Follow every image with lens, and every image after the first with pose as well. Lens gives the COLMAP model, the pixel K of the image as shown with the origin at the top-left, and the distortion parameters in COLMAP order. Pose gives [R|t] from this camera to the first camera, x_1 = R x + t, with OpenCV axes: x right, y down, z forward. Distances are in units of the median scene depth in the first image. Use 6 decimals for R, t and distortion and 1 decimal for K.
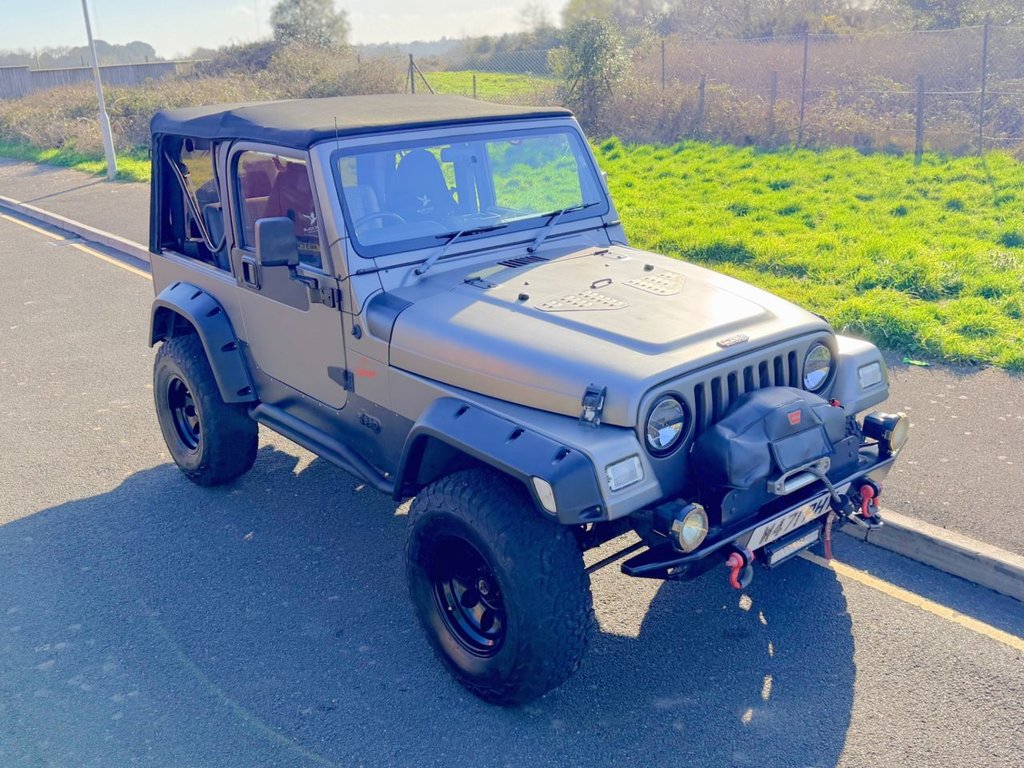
lens RADIAL K [[981.8, 0, 508.5], [0, 981.8, 383.0], [0, 0, 1]] dist [0.053388, 0.000000]
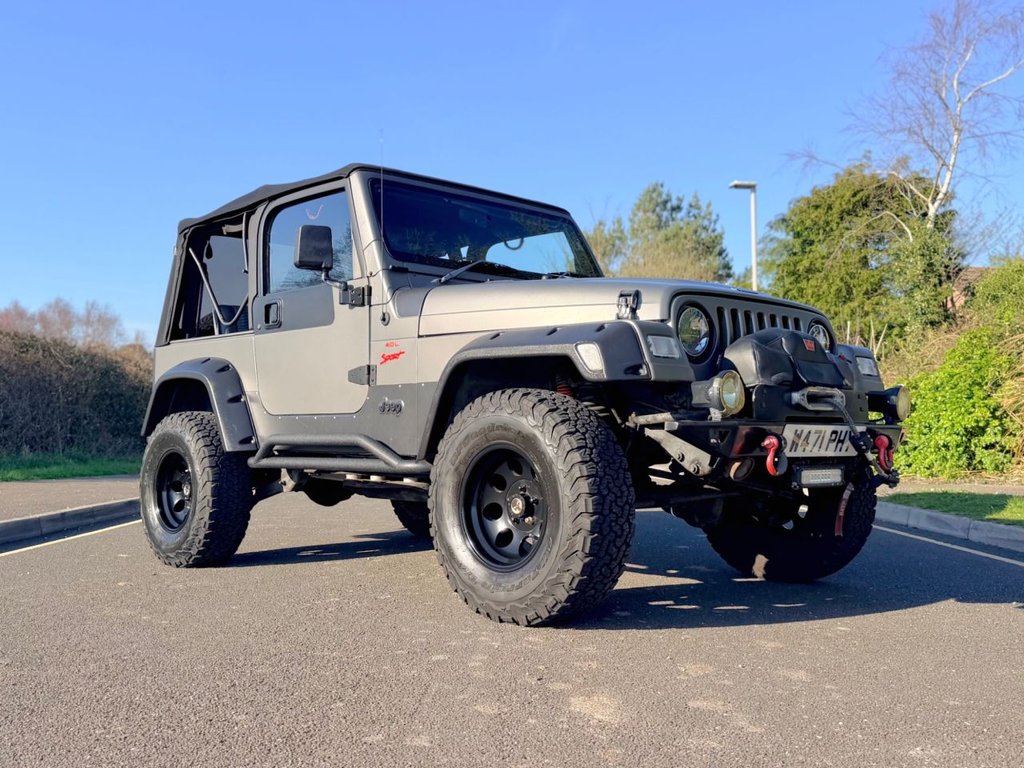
lens RADIAL K [[982.1, 0, 510.2], [0, 982.1, 362.1], [0, 0, 1]] dist [0.058530, 0.000000]
pose [[0.998397, 0.023034, 0.051703, -0.072940], [-0.002650, 0.931473, -0.363801, 0.370995], [-0.056539, 0.363081, 0.930041, 0.027322]]
